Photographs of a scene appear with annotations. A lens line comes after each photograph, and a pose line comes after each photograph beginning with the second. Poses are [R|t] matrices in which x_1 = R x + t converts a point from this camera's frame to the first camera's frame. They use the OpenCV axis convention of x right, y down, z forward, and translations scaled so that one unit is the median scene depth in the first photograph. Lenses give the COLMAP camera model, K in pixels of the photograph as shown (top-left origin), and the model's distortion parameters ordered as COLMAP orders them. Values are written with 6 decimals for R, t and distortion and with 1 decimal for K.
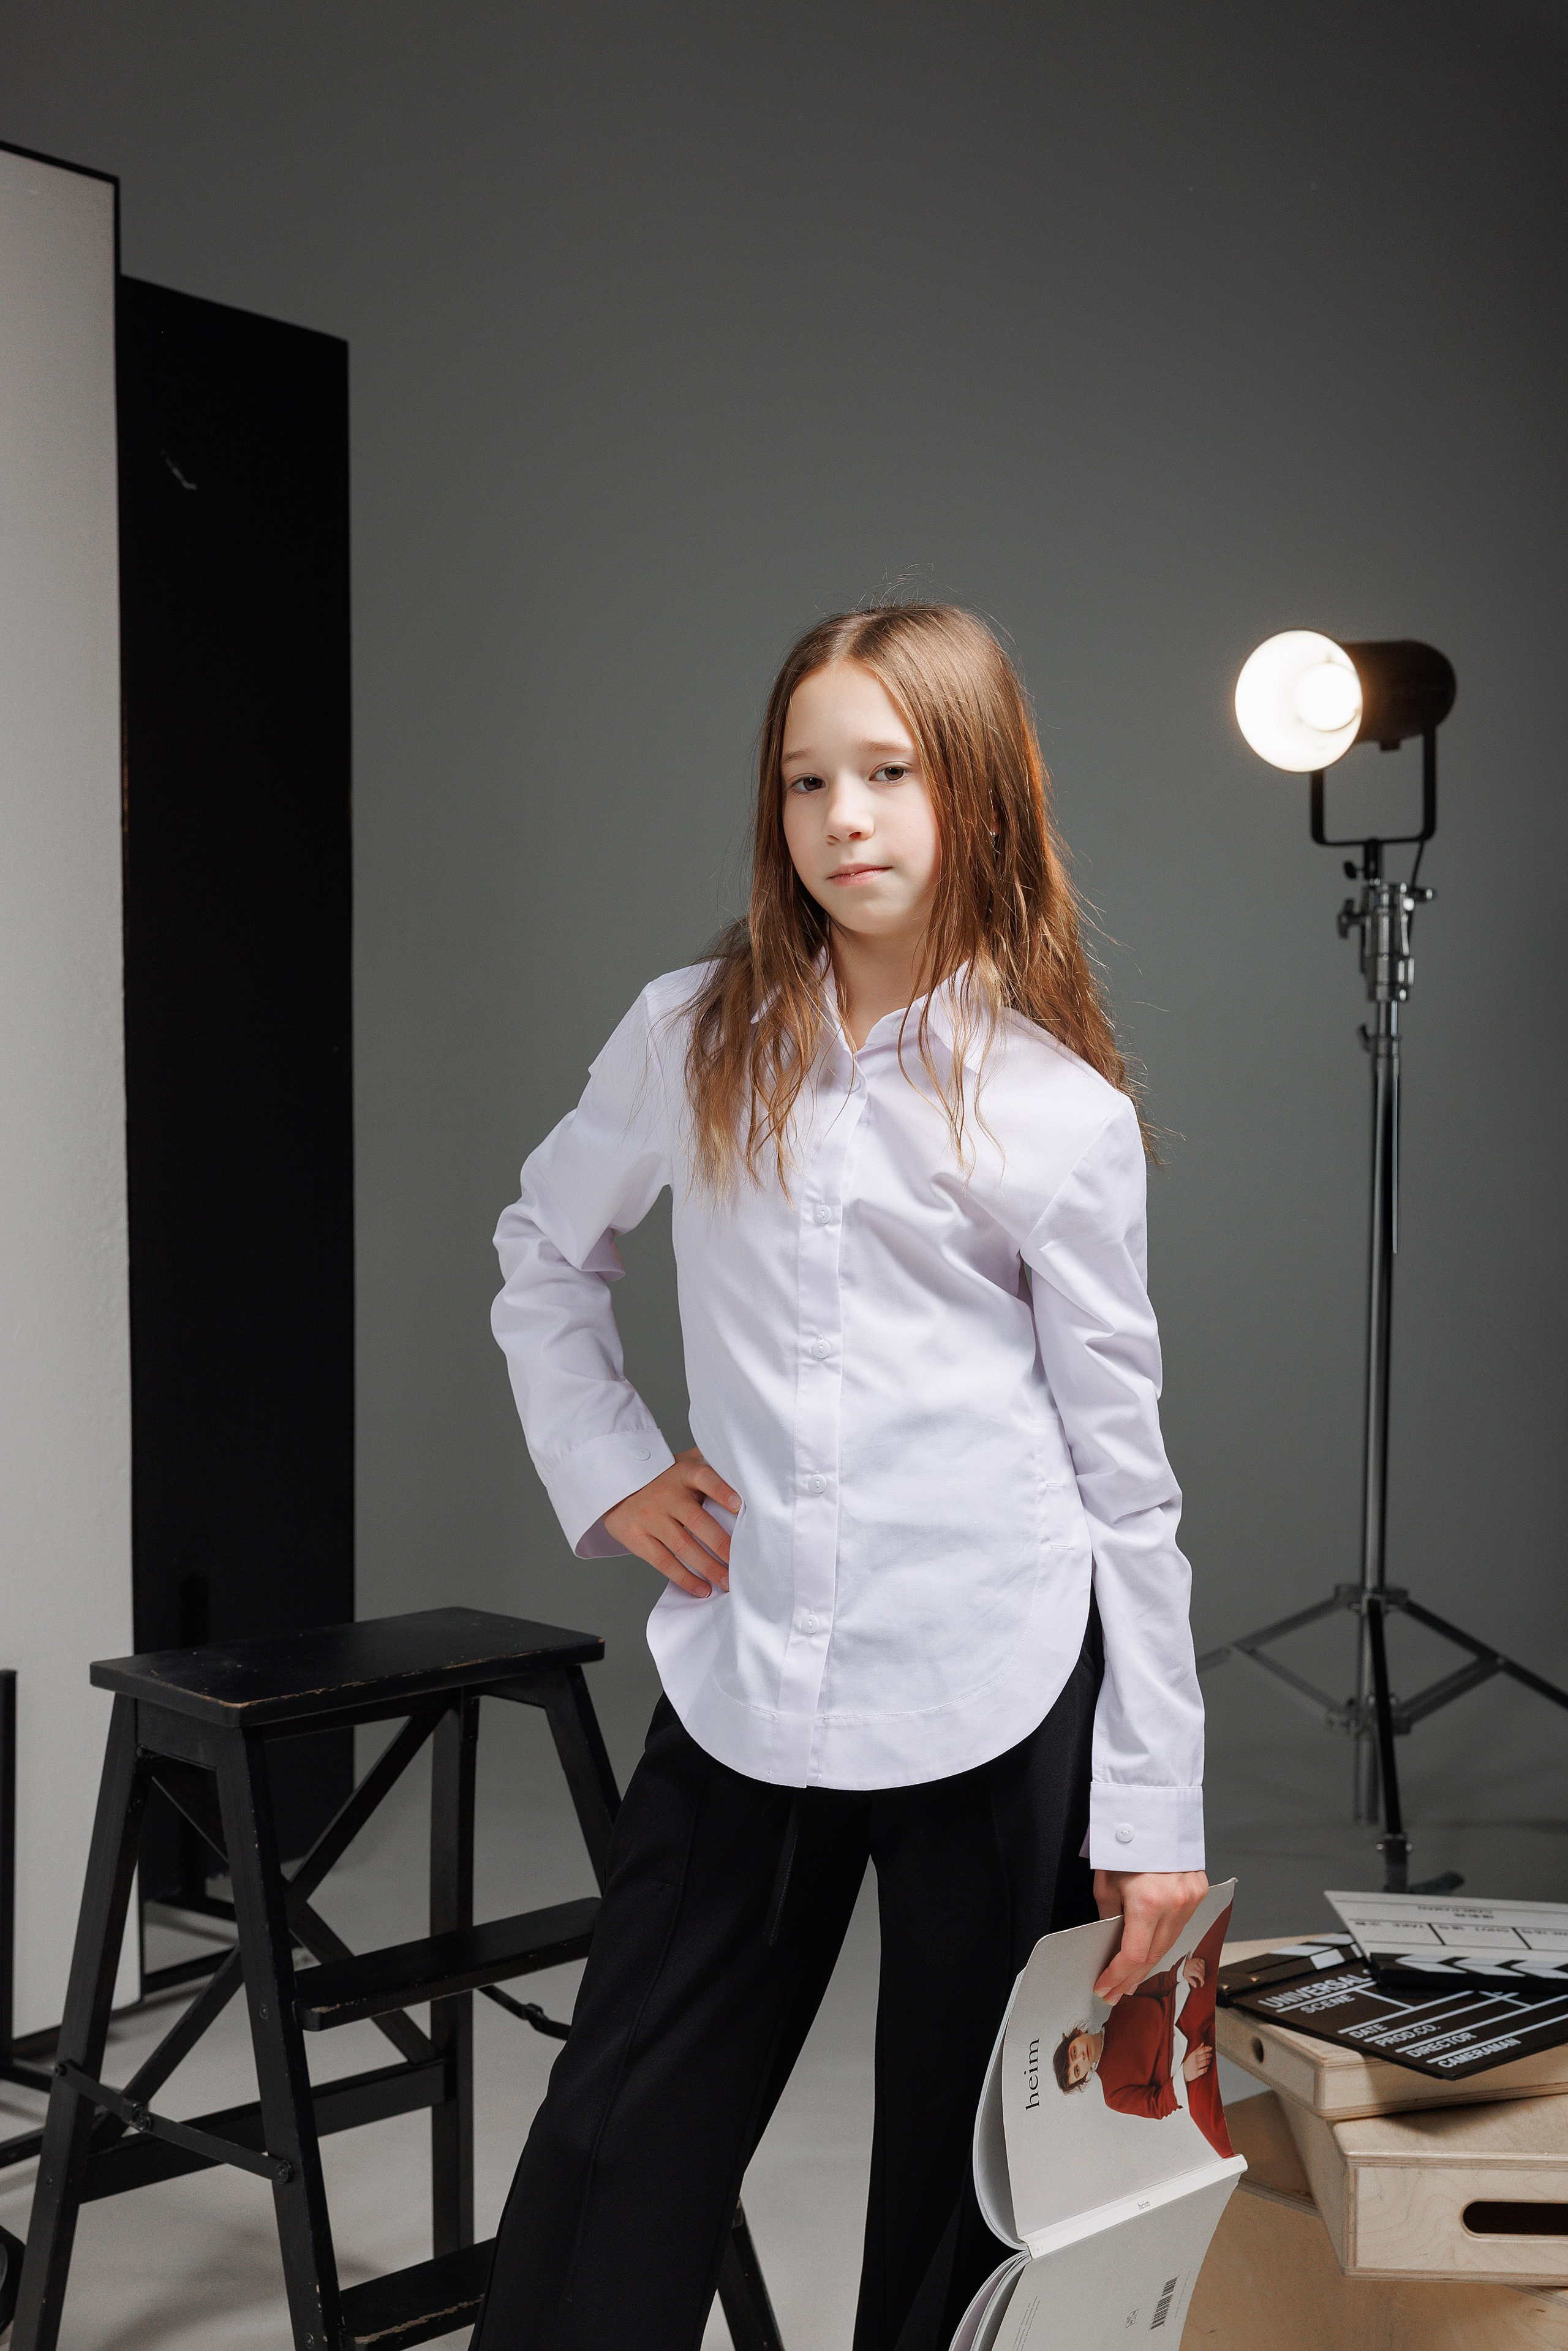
lens RADIAL K [[3044.0, 0, 784.0], [0, 3044.0, 1175.5], [0, 0, 1]] dist [0.018549, -0.020307]
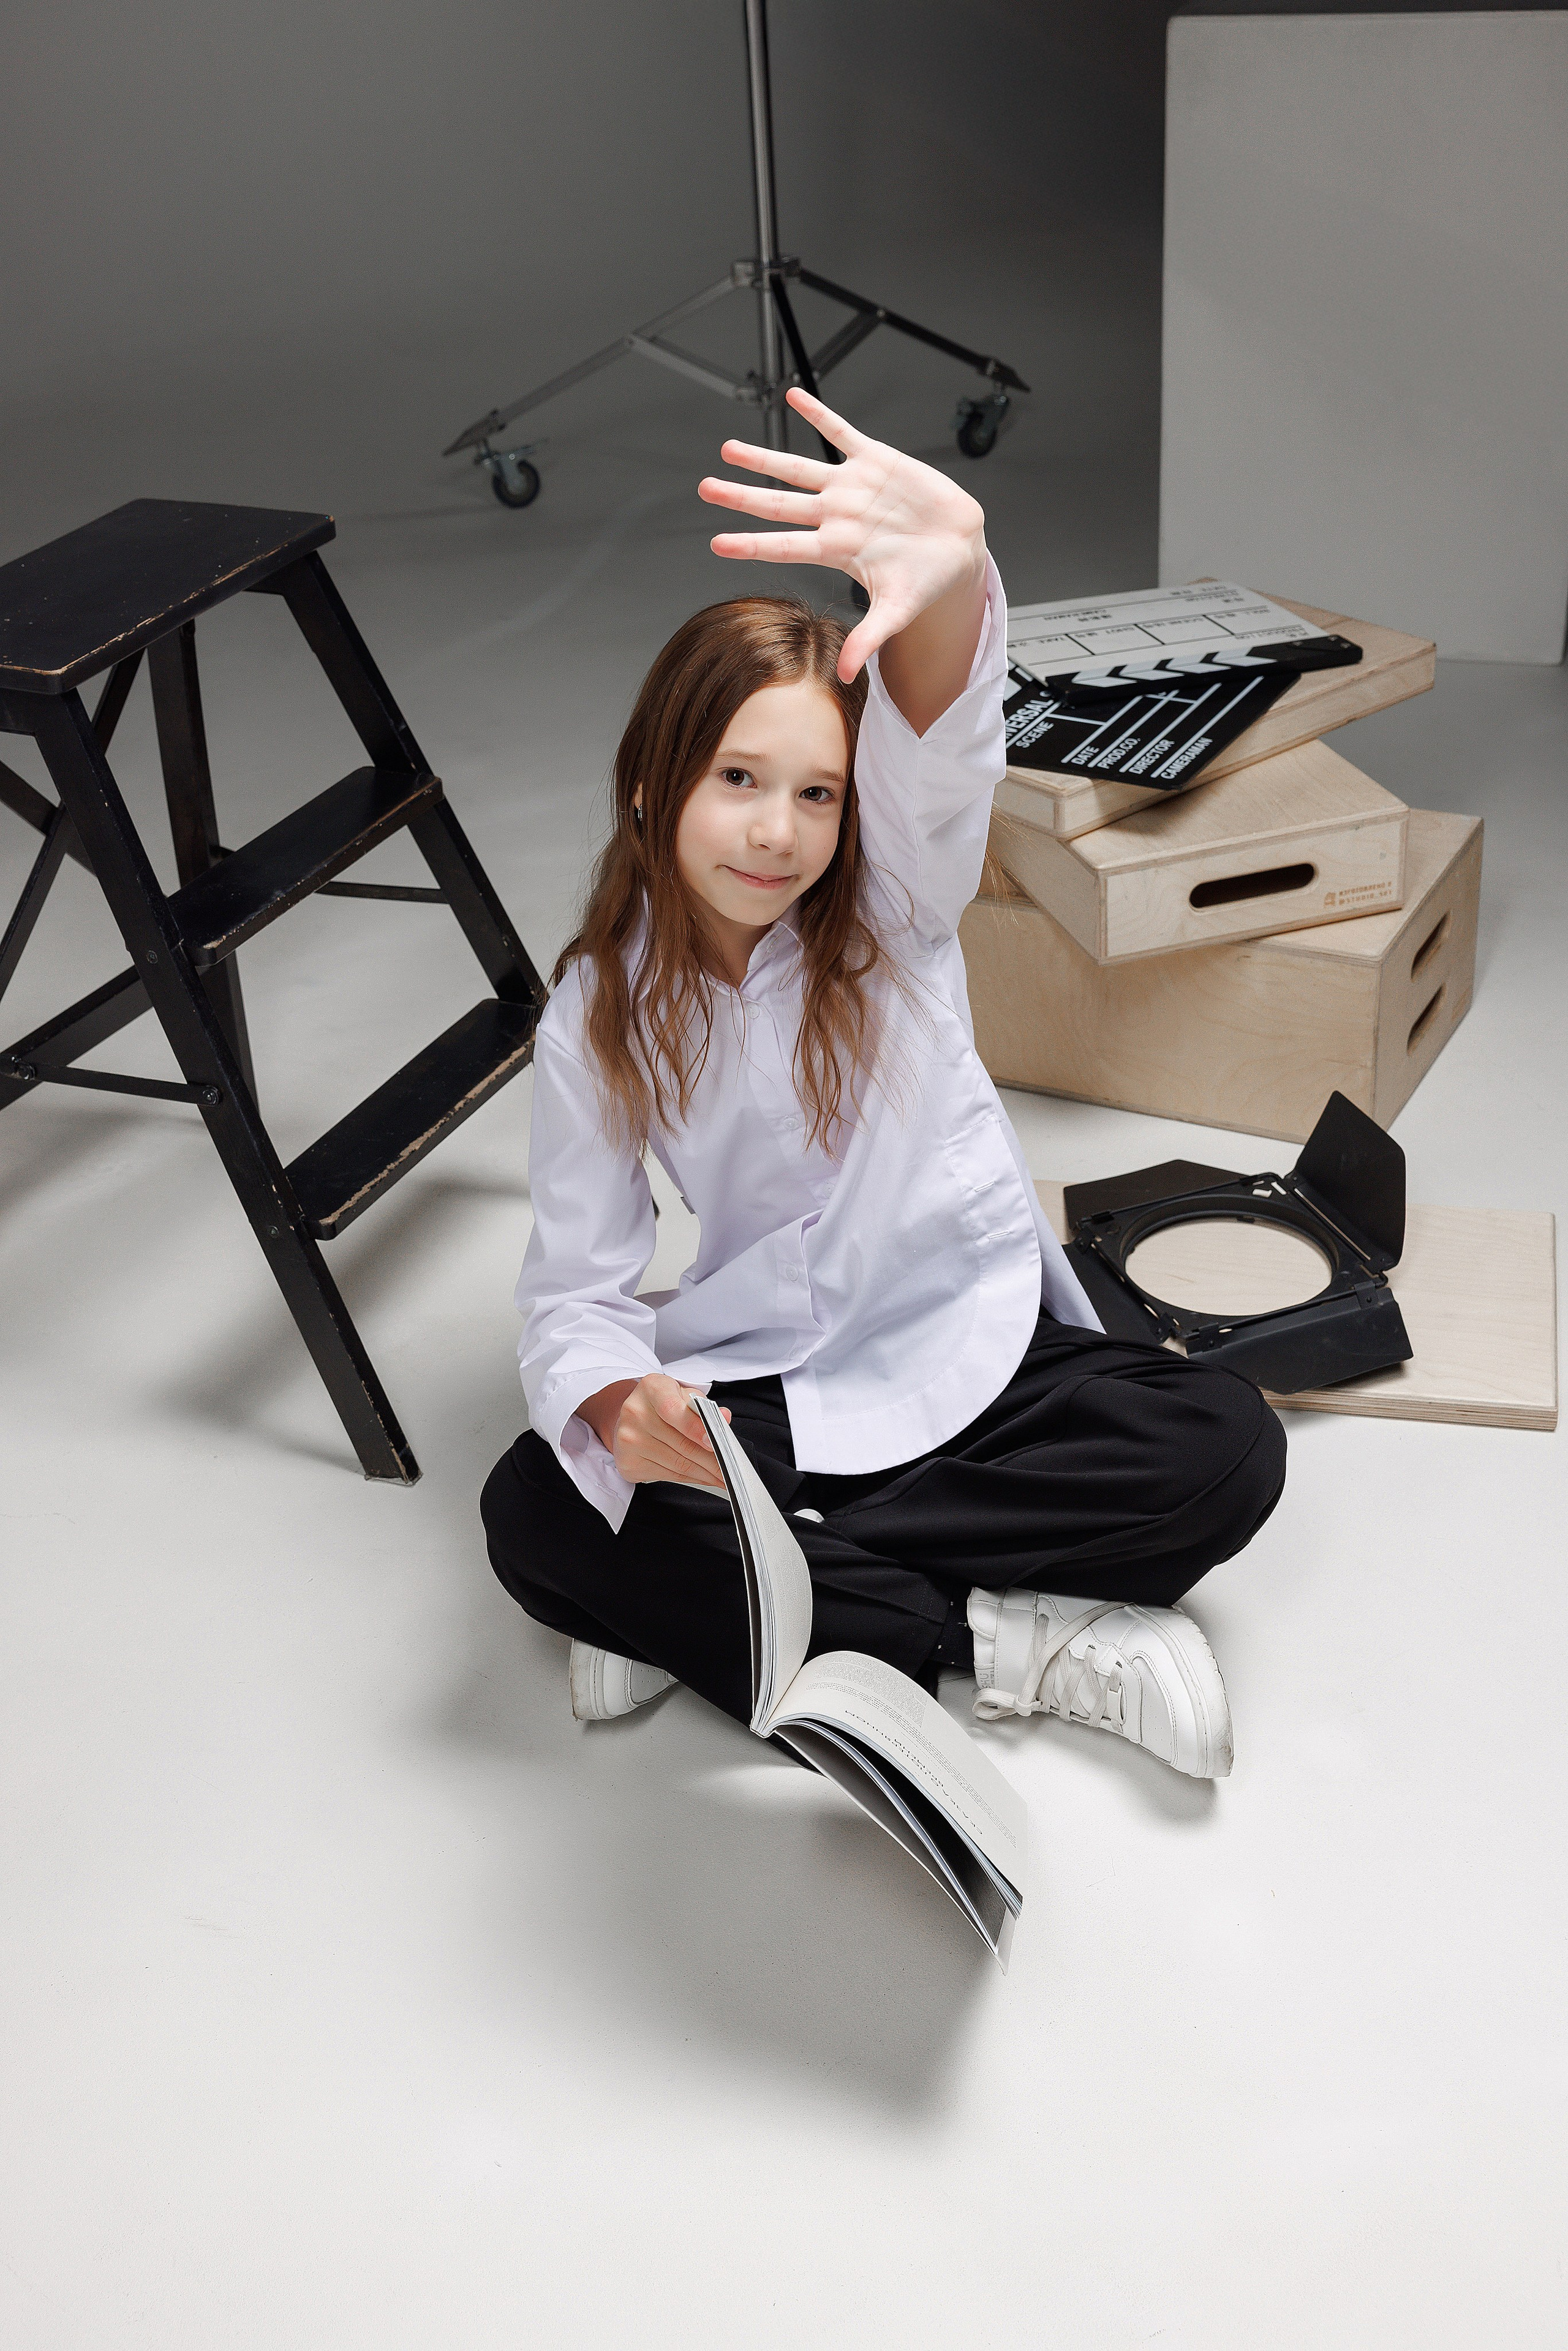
lens RADIAL K [[2869.5, 0, 784.0], [0, 2869.5, 1175.5], [0, 0, 1]] dist [0.009078, 0.028067]
pose [[0.938817, -0.227451, 0.258629, -0.158798], [0.082954, 0.878140, 0.471156, -0.065409], [-0.334277, -0.420875, 0.843281, 0.057105]]
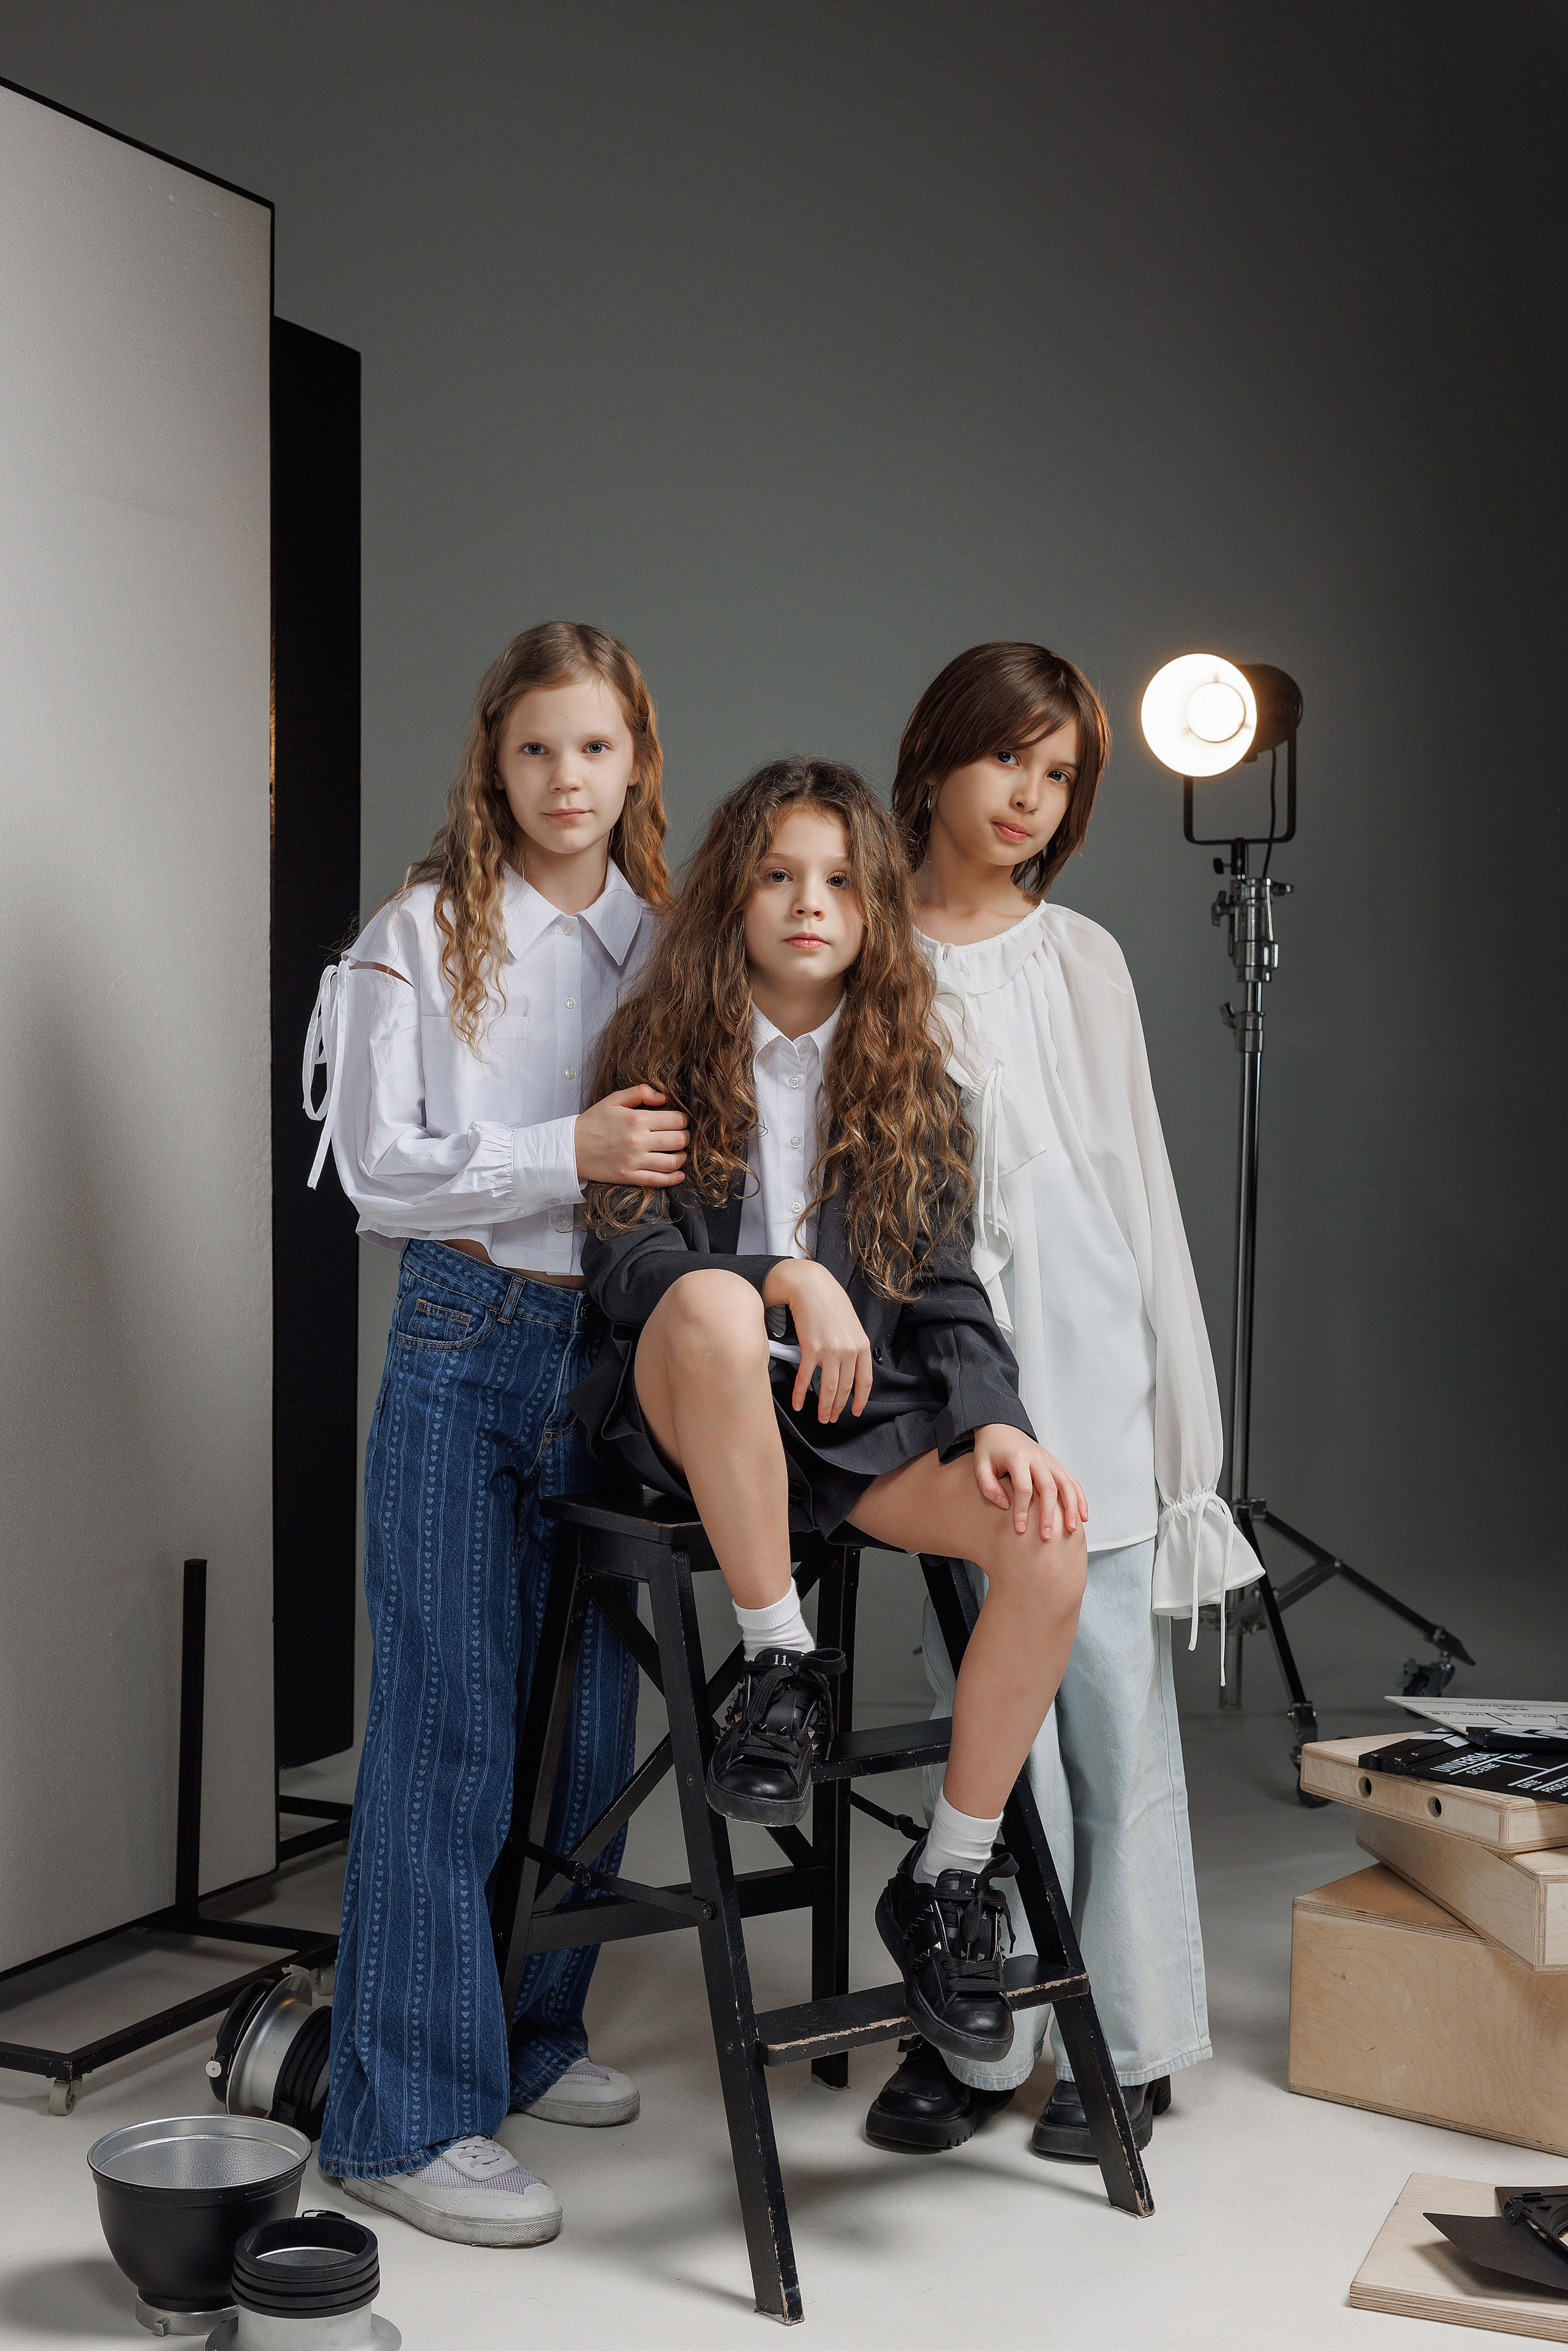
lens RADIAL K [[3138.4, 0, 784.0], [0, 3138.4, 1175.5], [0, 0, 1]] dist [0.020262, -0.042377]
pose [[0.980267, 0.004120, 0.197635, -0.258277], [-0.002565, 0.999964, -0.008121, 0.031415], [-0.197661, 0.007453, 0.980242, -0.141261]]
